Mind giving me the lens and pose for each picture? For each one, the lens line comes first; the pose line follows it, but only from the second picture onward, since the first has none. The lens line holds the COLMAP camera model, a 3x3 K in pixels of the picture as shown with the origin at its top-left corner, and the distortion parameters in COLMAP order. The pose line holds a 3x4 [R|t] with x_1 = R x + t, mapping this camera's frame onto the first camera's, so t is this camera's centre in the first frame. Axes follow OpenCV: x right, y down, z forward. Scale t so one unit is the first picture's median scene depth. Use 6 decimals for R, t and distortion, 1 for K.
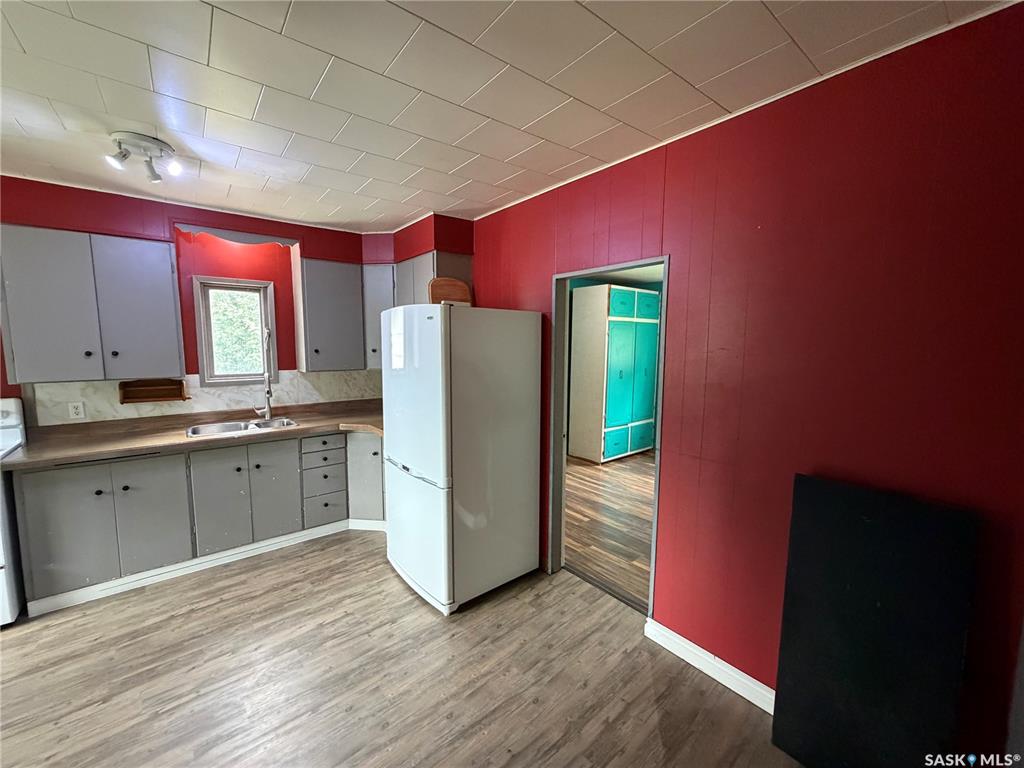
lens RADIAL K [[407.3, 0, 512.6], [0, 407.3, 384.5], [0, 0, 1]] dist [0.000563, -0.000159]
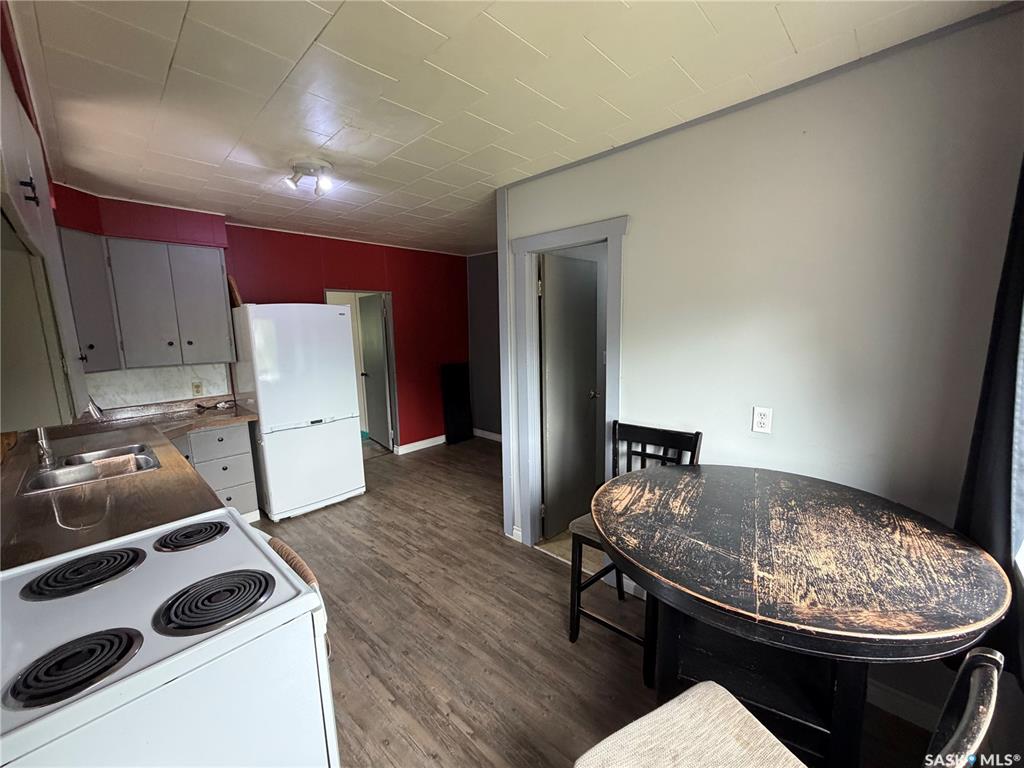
lens RADIAL K [[407.3, 0, 510.9], [0, 407.3, 387.9], [0, 0, 1]] dist [0.000563, -0.000159]
pose [[-0.123387, -0.148912, 0.981122, -1.466342], [0.110291, 0.980494, 0.162687, -0.043312], [-0.986211, 0.128283, -0.104557, 0.430214]]
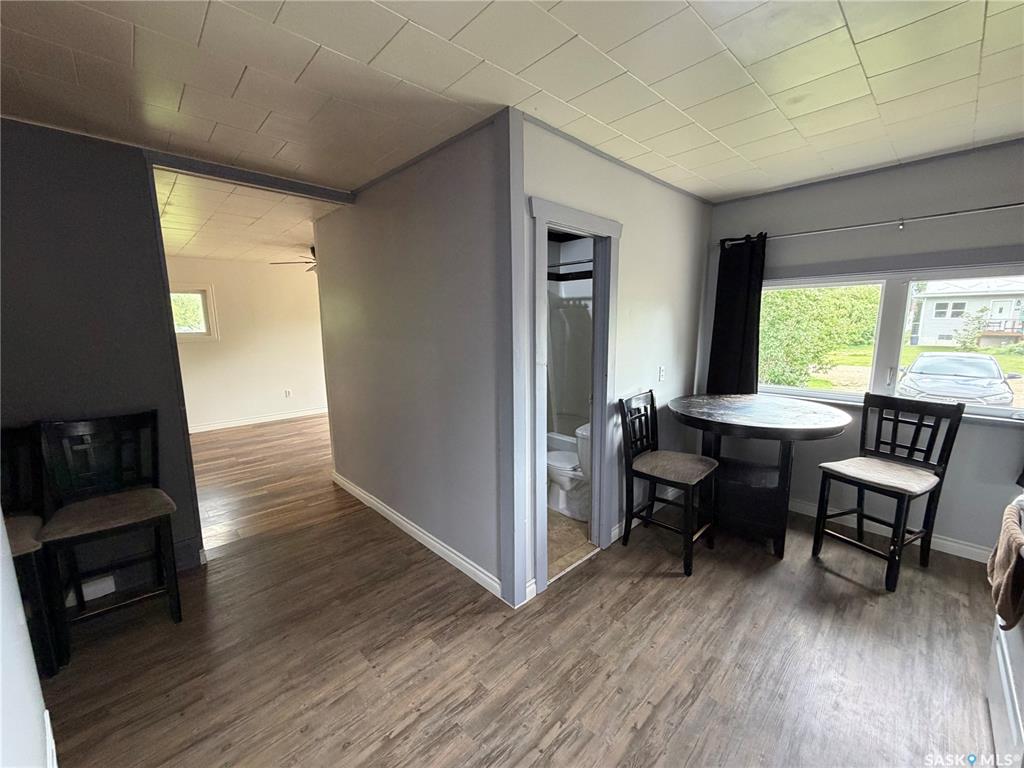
lens RADIAL K [[407.3, 0, 510.1], [0, 407.3, 384.7], [0, 0, 1]] dist [0.000563, -0.000159]
pose [[-0.997259, 0.015919, -0.072252, -0.421587], [-0.002909, 0.967385, 0.253292, -0.093275], [0.073928, 0.252808, -0.964688, 1.008205]]
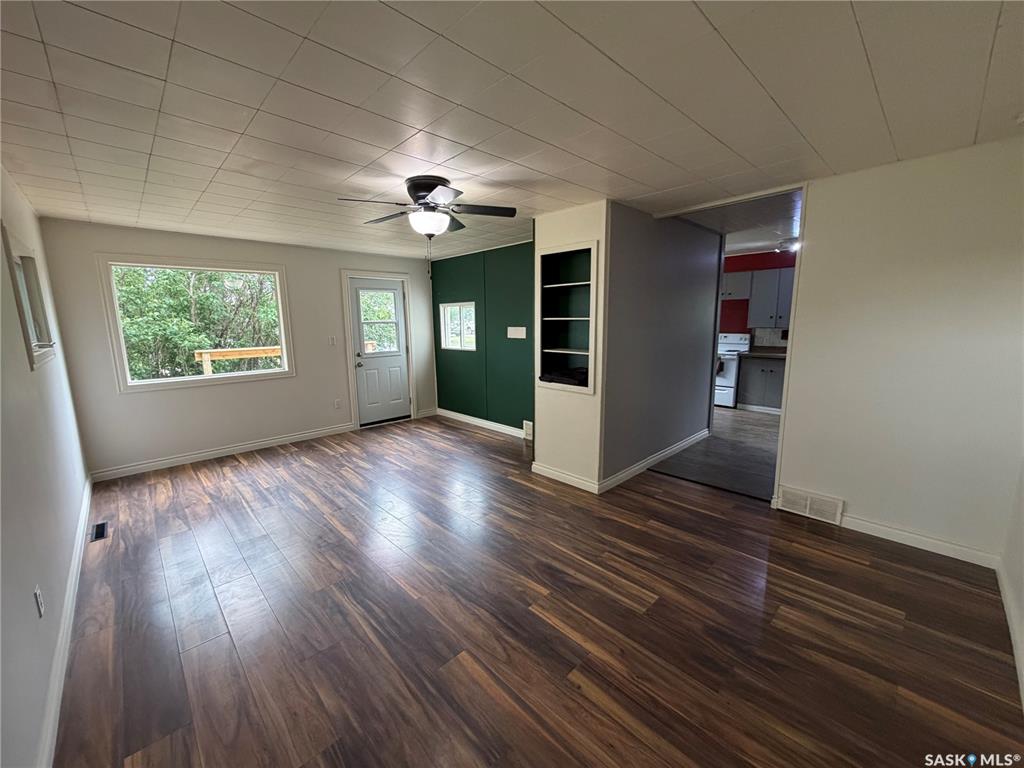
lens RADIAL K [[407.3, 0, 510.1], [0, 407.3, 386.1], [0, 0, 1]] dist [0.000563, -0.000159]
pose [[0.076114, 0.160529, -0.984092, 1.231655], [-0.090786, 0.983971, 0.153488, 0.094532], [0.992958, 0.077659, 0.089468, -0.709055]]
